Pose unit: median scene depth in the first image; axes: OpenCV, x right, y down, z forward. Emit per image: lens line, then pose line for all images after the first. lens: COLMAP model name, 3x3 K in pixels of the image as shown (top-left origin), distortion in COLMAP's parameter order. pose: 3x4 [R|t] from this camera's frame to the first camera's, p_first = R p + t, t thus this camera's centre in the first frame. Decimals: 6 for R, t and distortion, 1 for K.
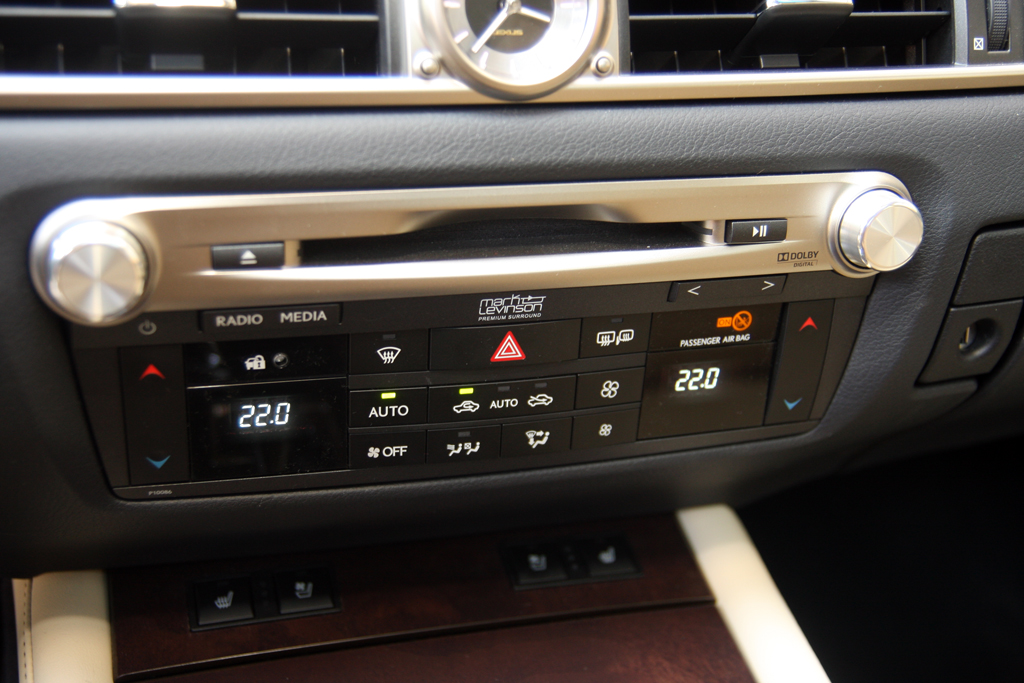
lens RADIAL K [[1243.9, 0, 498.0], [0, 1243.9, 357.5], [0, 0, 1]] dist [-0.014780, 0.000000]
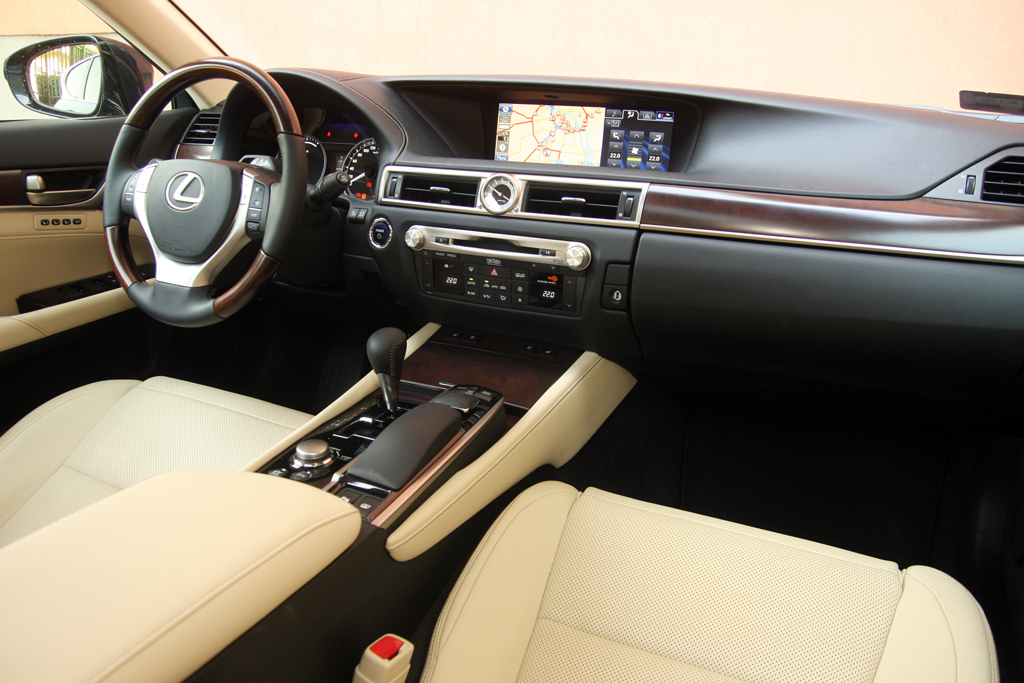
lens RADIAL K [[800.5, 0, 498.3], [0, 800.5, 348.5], [0, 0, 1]] dist [-0.135483, 0.097262]
pose [[0.726984, 0.183528, -0.661674, 1.882194], [-0.262744, 0.964634, -0.021118, 0.299008], [0.634398, 0.189203, 0.749495, -1.003577]]
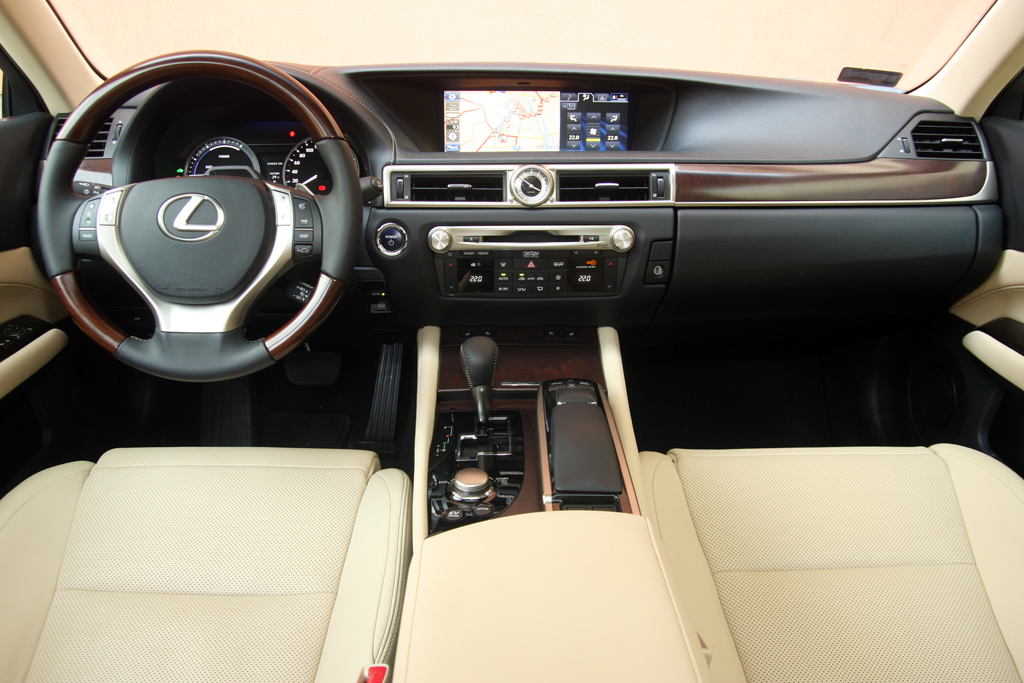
lens RADIAL K [[800.5, 0, 504.1], [0, 800.5, 348.2], [0, 0, 1]] dist [-0.135483, 0.097262]
pose [[0.963358, 0.047273, -0.264021, 0.655957], [-0.064125, 0.996393, -0.055574, 0.436937], [0.260441, 0.070468, 0.962915, -1.647233]]
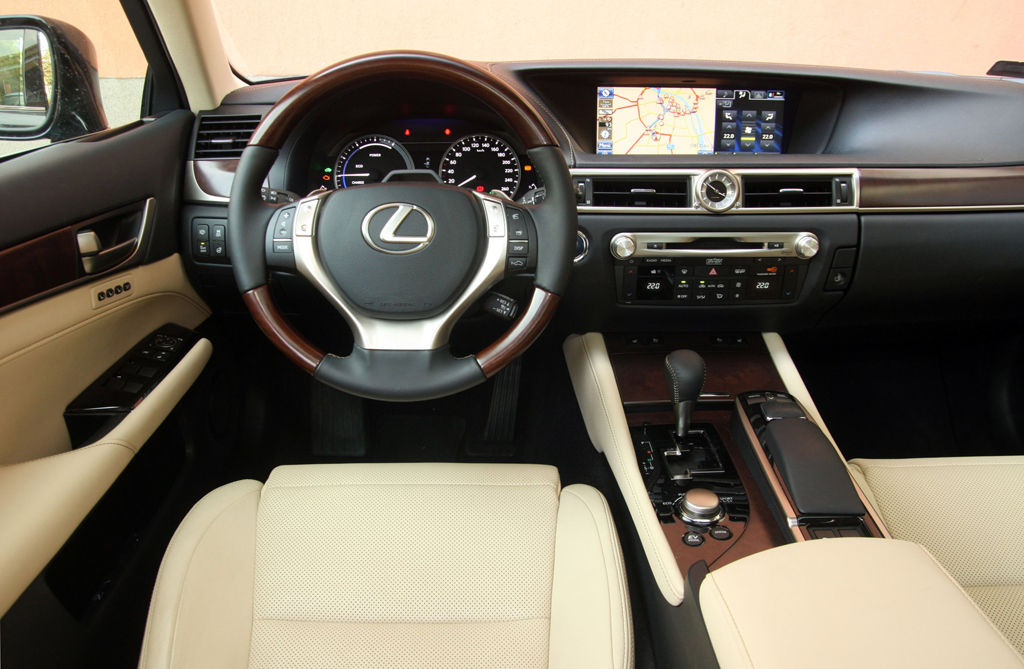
lens RADIAL K [[812.7, 0, 498.4], [0, 812.7, 346.6], [0, 0, 1]] dist [-0.129871, 0.073224]
pose [[0.963837, 0.049007, -0.261947, 0.033538], [-0.059103, 0.997777, -0.030802, 0.366687], [0.259855, 0.045170, 0.964591, -1.768411]]
